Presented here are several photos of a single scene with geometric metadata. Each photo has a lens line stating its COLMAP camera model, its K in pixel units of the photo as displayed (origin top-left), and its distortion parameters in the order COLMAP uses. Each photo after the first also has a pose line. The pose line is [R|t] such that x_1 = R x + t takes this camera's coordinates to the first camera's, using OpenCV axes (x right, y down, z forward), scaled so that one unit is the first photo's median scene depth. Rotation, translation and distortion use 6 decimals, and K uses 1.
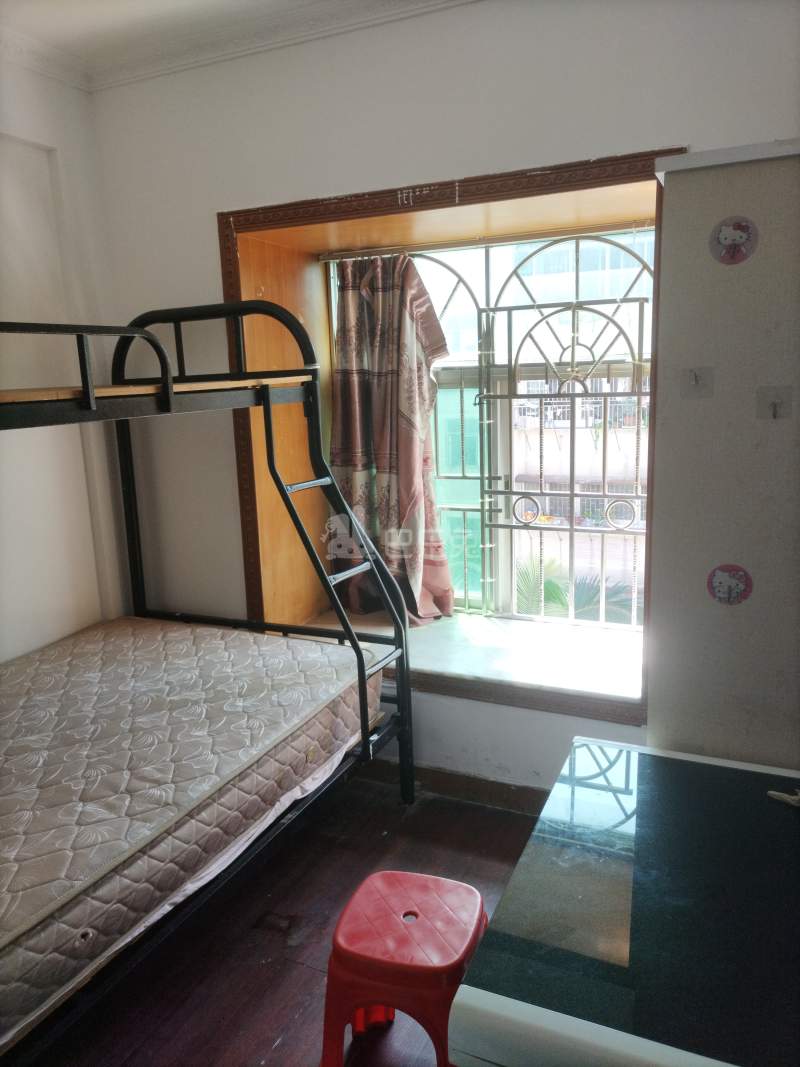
lens RADIAL K [[817.2, 0, 399.9], [0, 817.2, 535.0], [0, 0, 1]] dist [0.018959, -0.006315]
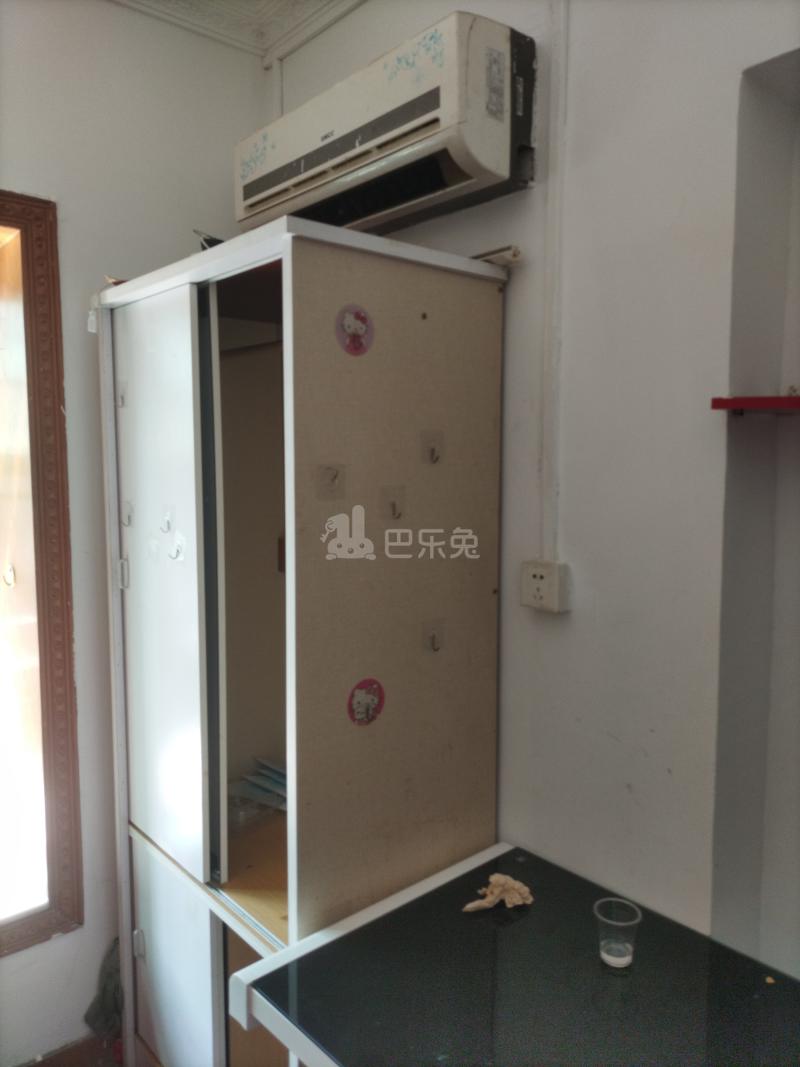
lens RADIAL K [[817.2, 0, 398.9], [0, 817.2, 530.8], [0, 0, 1]] dist [0.018959, -0.006315]
pose [[0.424503, -0.055604, 0.903717, -0.388653], [0.172496, 0.984798, -0.020433, -0.101599], [-0.888843, 0.164561, 0.427642, 0.557737]]
